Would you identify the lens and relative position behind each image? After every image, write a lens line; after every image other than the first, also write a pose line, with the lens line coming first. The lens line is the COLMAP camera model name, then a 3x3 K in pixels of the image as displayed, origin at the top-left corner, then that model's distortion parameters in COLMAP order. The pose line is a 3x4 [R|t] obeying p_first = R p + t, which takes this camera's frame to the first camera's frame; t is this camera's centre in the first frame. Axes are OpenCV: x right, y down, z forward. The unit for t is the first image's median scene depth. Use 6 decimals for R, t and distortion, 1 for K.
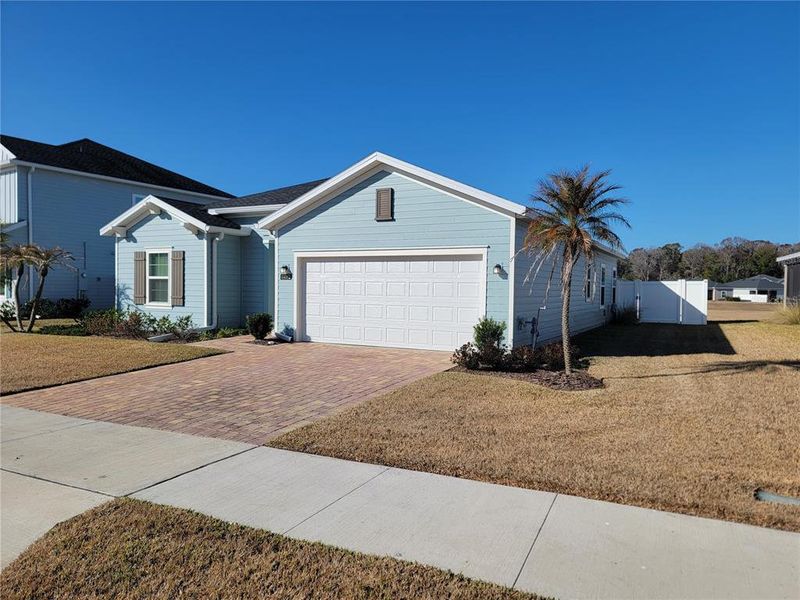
lens RADIAL K [[562.9, 0, 409.0], [0, 562.9, 299.4], [0, 0, 1]] dist [0.094792, -0.071158]
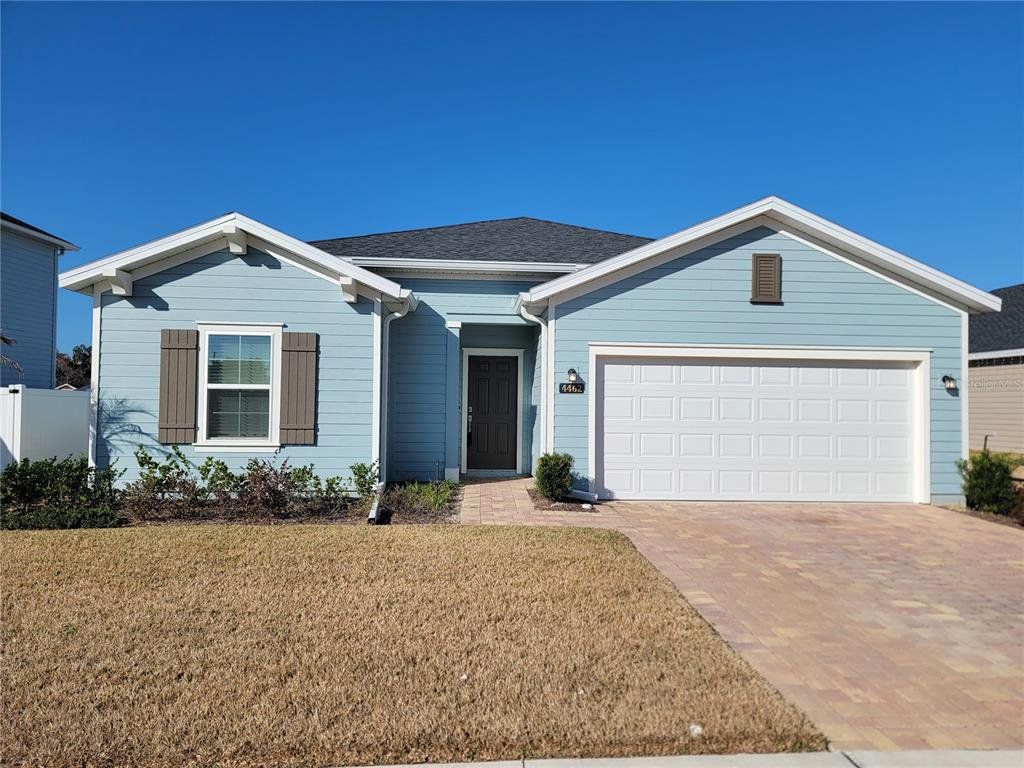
lens RADIAL K [[720.5, 0, 523.5], [0, 720.5, 383.3], [0, 0, 1]] dist [0.094792, -0.071158]
pose [[0.840067, 0.015522, 0.542260, -0.586688], [0.009682, 0.999002, -0.043596, -0.012448], [-0.542396, 0.041873, 0.839079, 0.371223]]
